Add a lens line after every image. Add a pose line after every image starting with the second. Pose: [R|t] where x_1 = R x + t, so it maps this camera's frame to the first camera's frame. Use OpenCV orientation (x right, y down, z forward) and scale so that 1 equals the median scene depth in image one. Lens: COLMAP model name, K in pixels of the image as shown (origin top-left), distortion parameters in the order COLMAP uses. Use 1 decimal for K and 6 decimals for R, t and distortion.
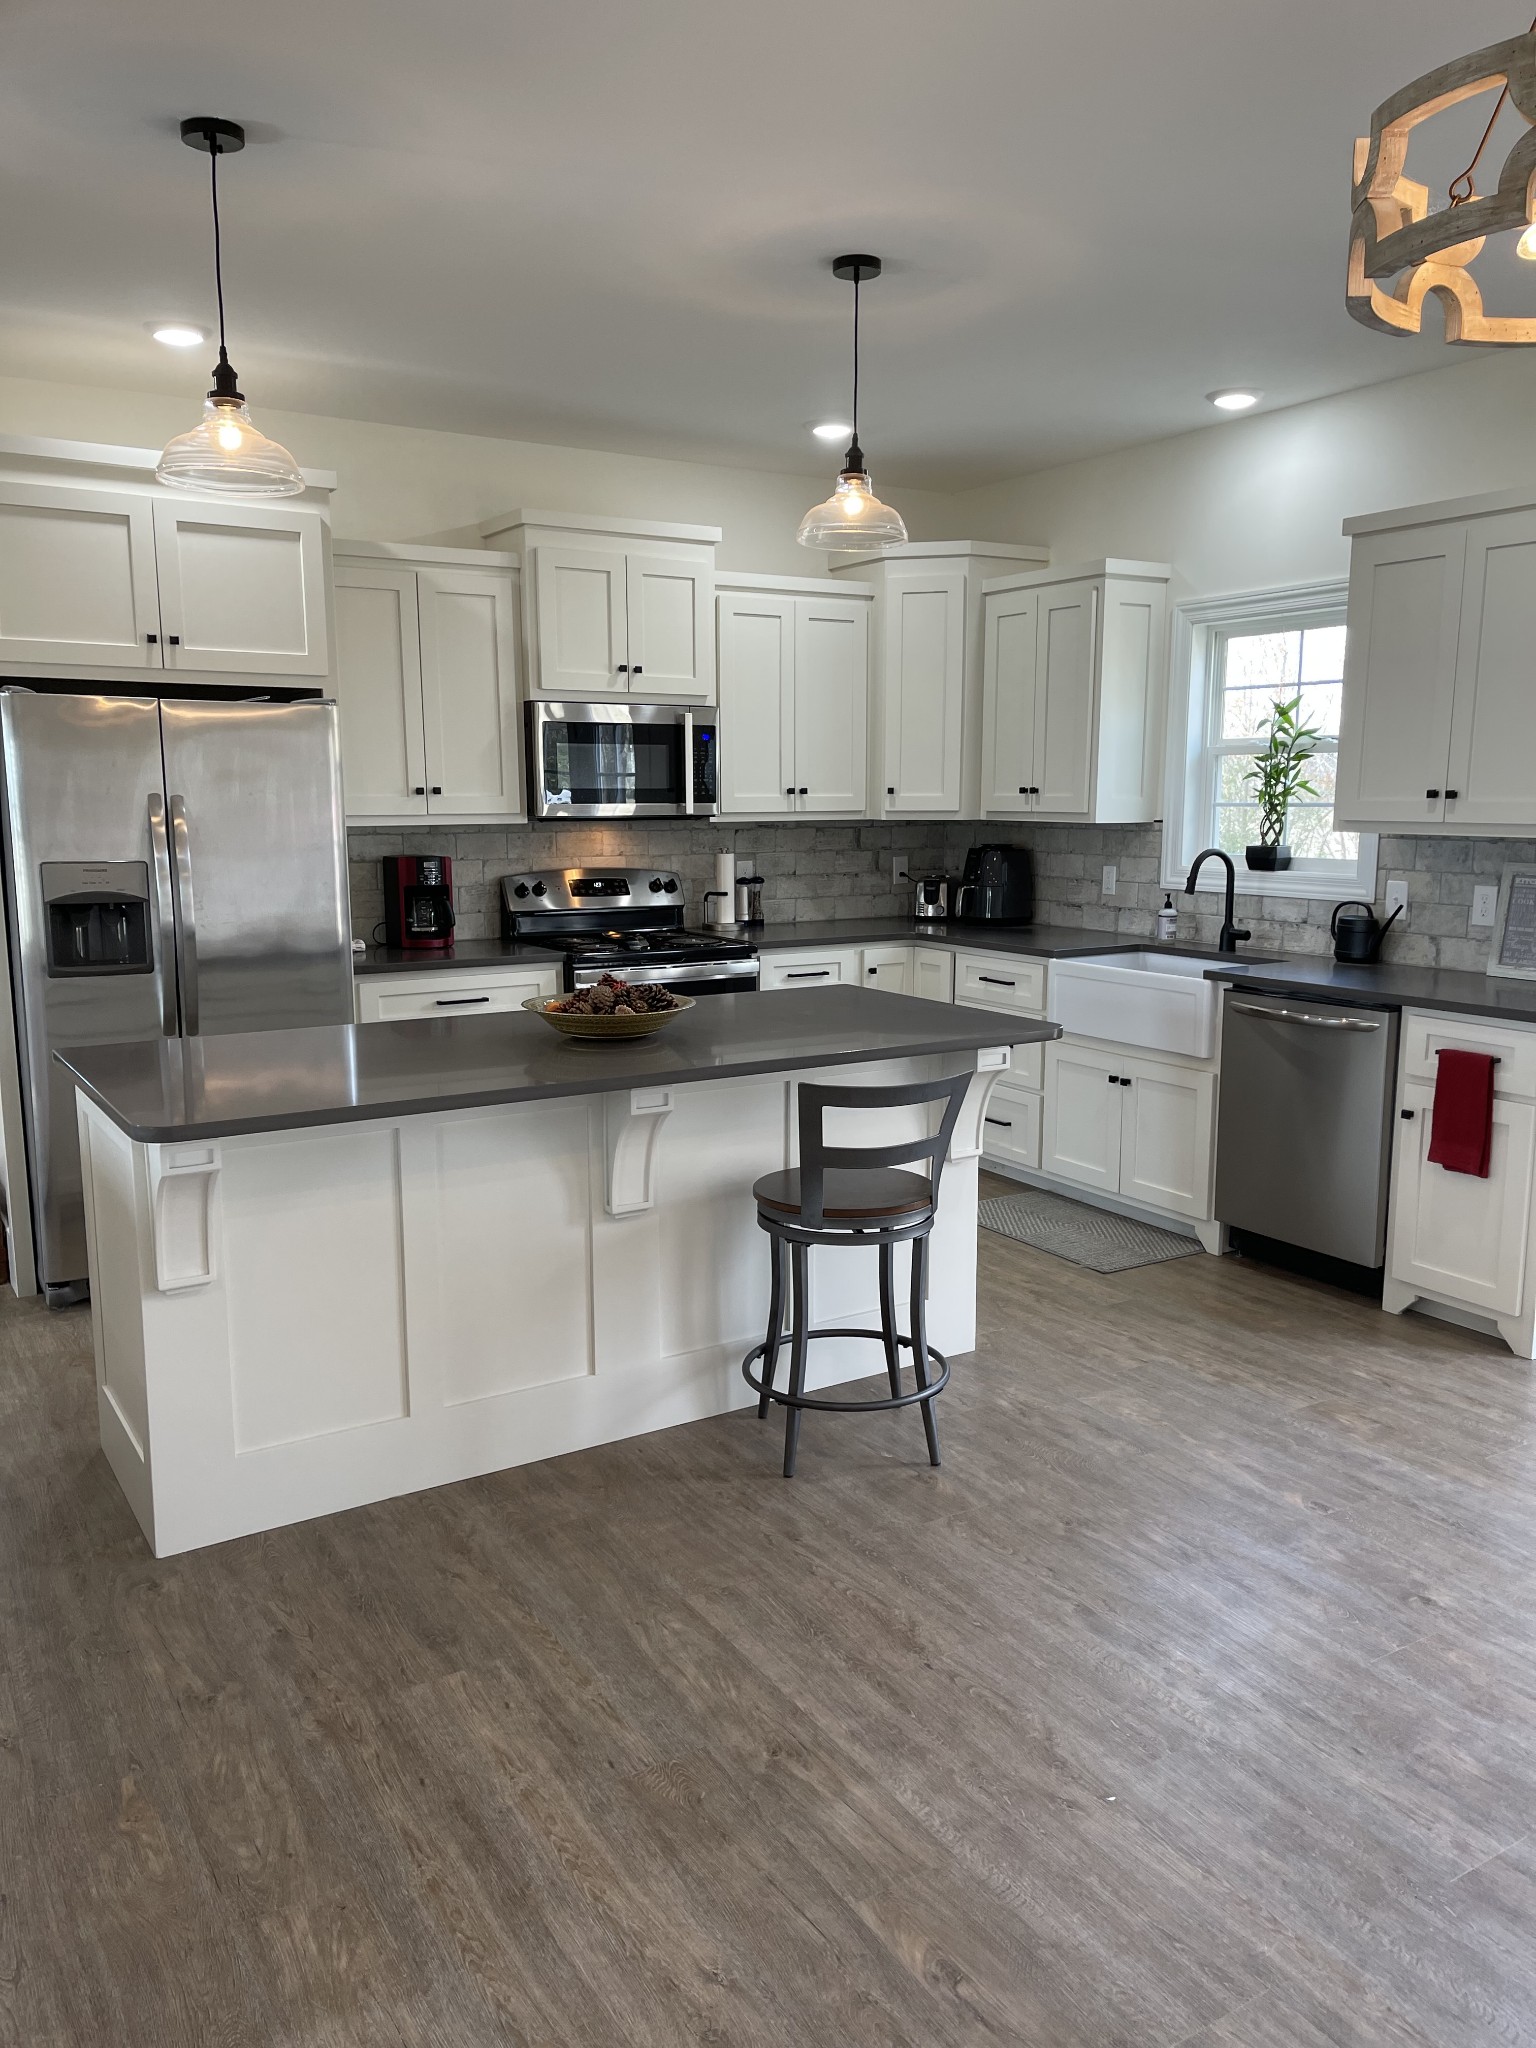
lens RADIAL K [[1516.0, 0, 766.6], [0, 1516.0, 1064.4], [0, 0, 1]] dist [0.069620, -0.110403]
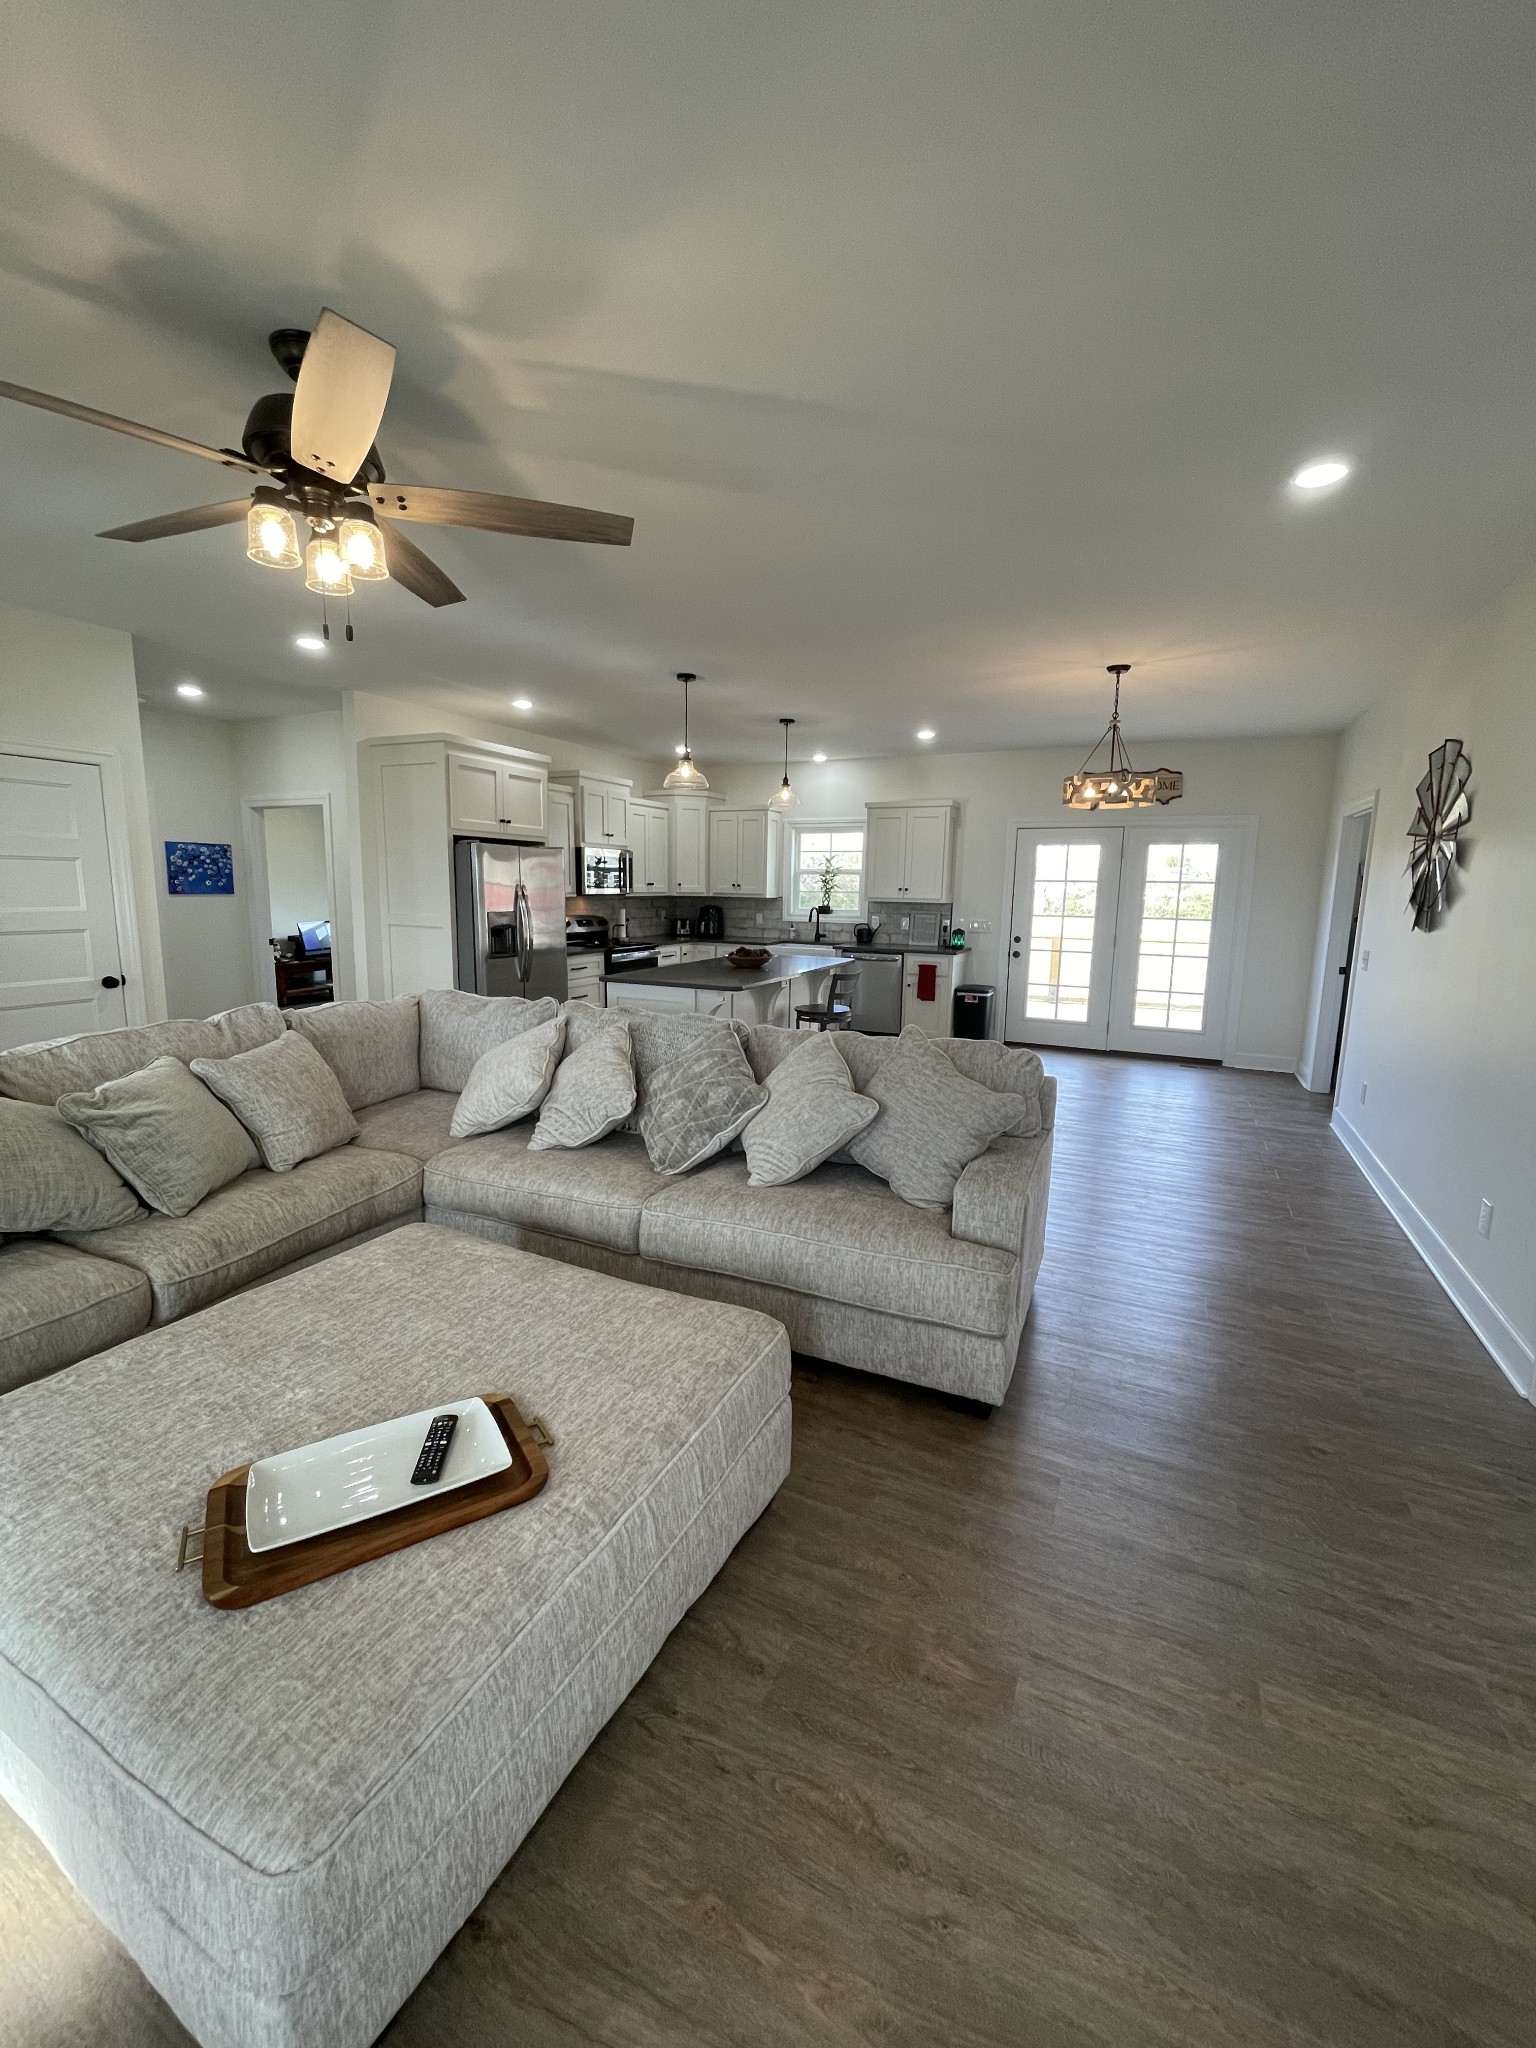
lens RADIAL K [[832.5, 0, 755.7], [0, 832.5, 1017.8], [0, 0, 1]] dist [0.007919, -0.004467]
pose [[0.840725, -0.073928, 0.536392, -0.664524], [0.082063, 0.996589, 0.008731, 0.047473], [-0.535208, 0.036677, 0.843924, -0.274606]]
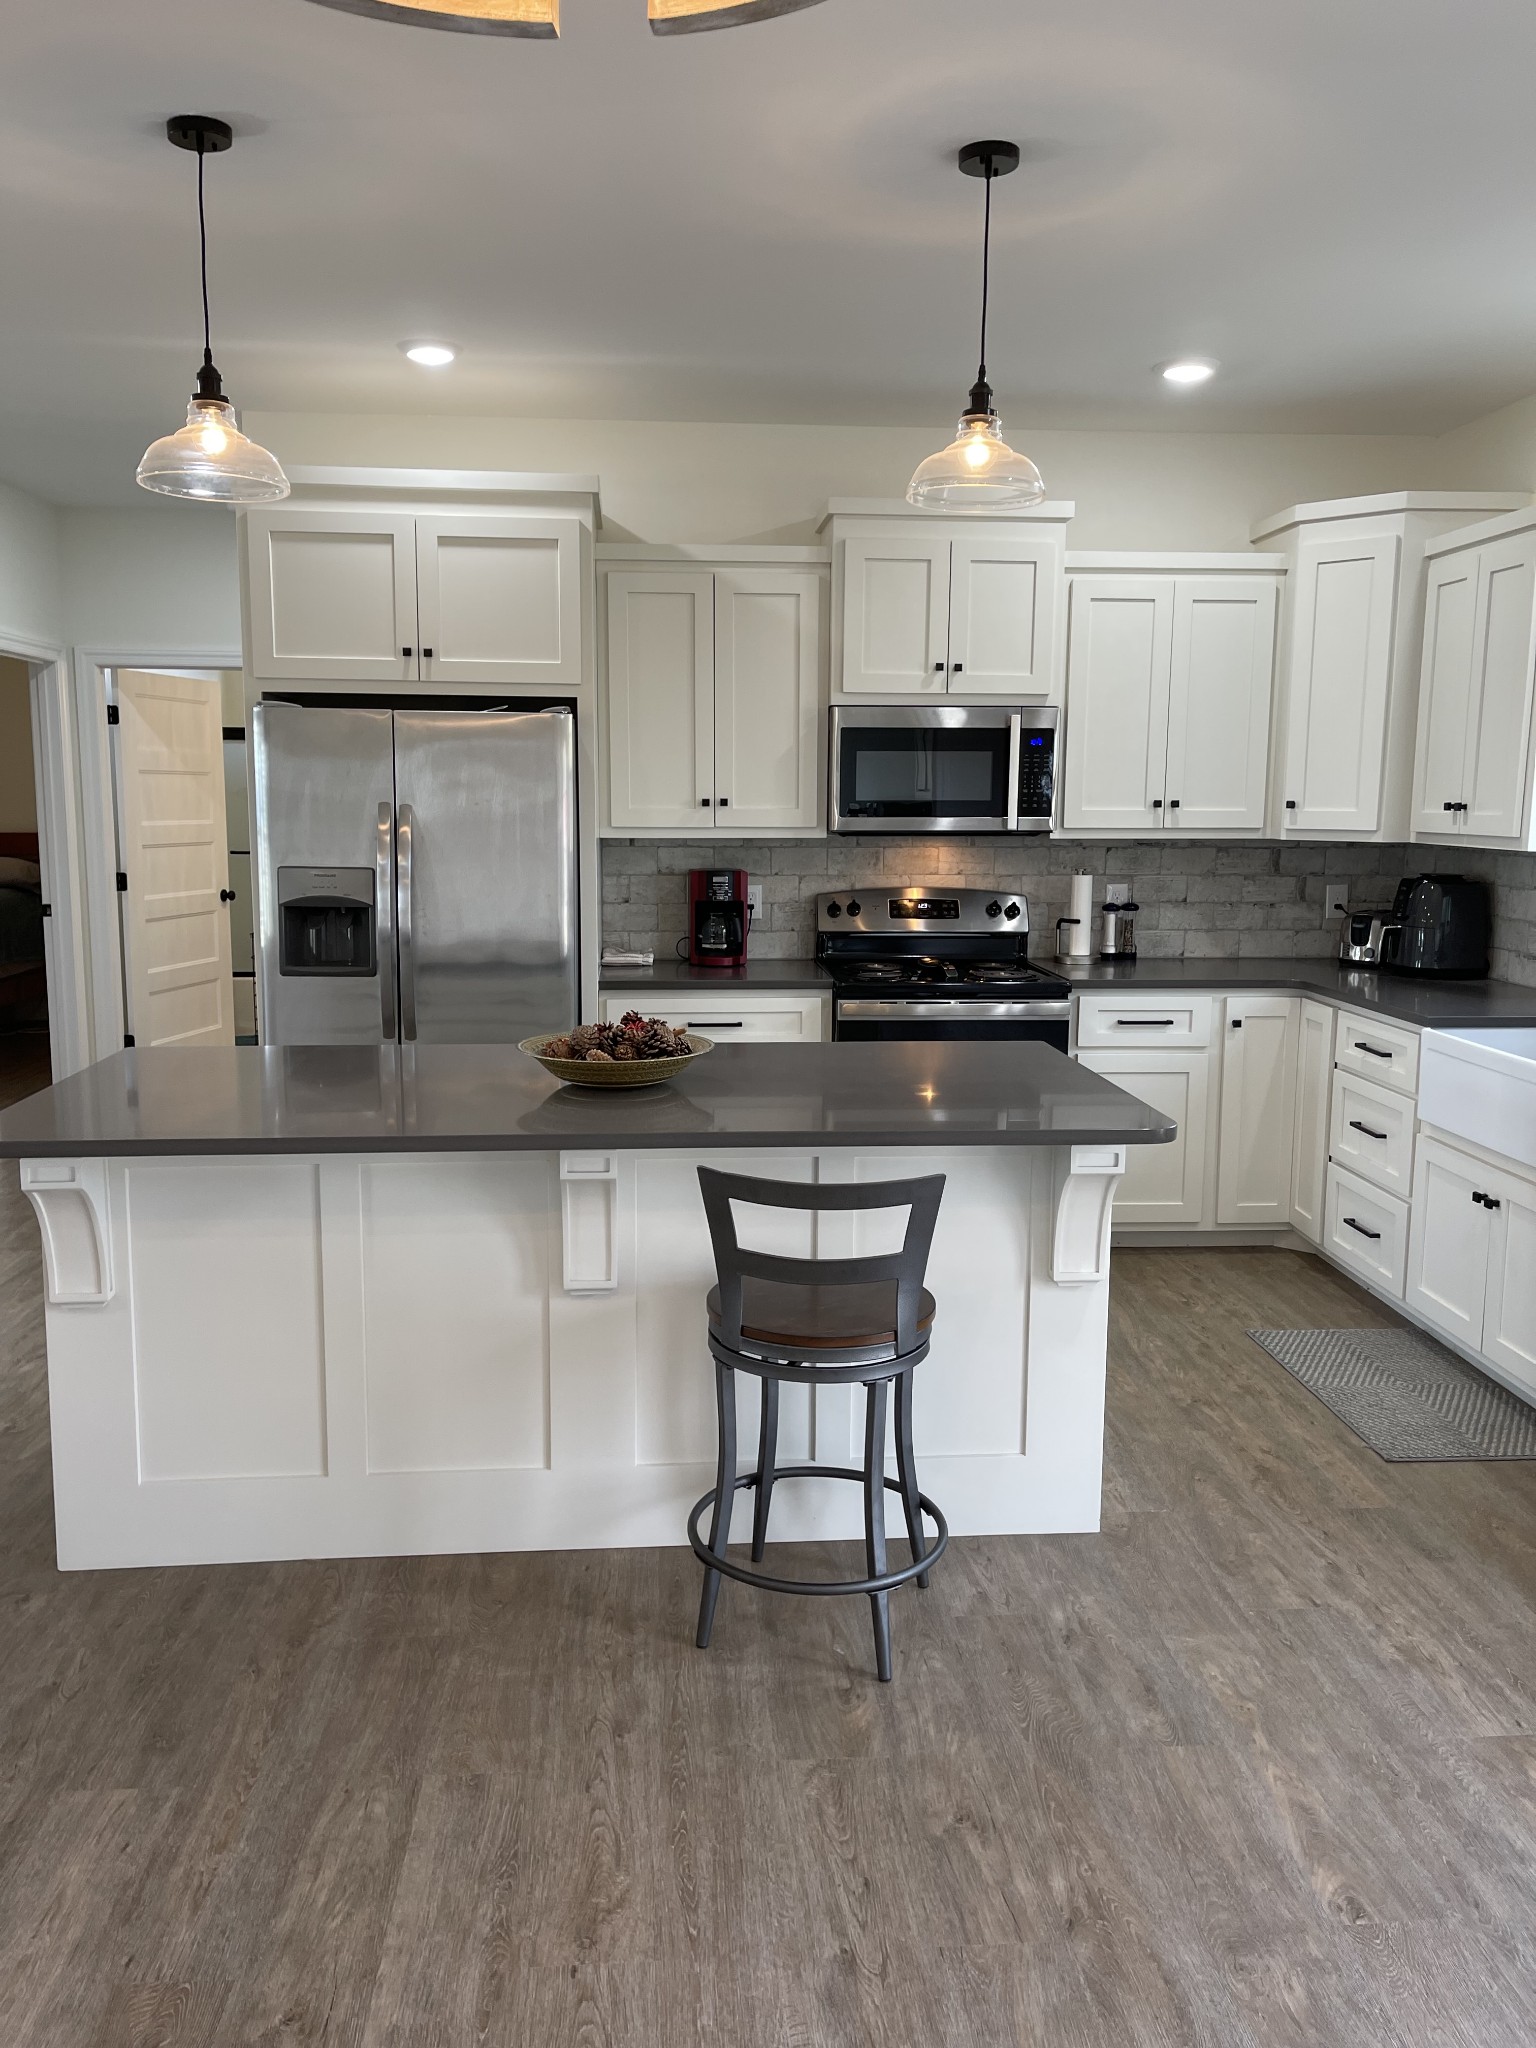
lens RADIAL K [[1517.4, 0, 768.0], [0, 1517.4, 1024.0], [0, 0, 1]] dist [0.075613, -0.093900]
pose [[0.887840, 0.076570, -0.453738, 0.246702], [-0.090466, 0.995859, -0.008960, -0.035095], [0.451173, 0.049003, 0.891090, 0.172249]]
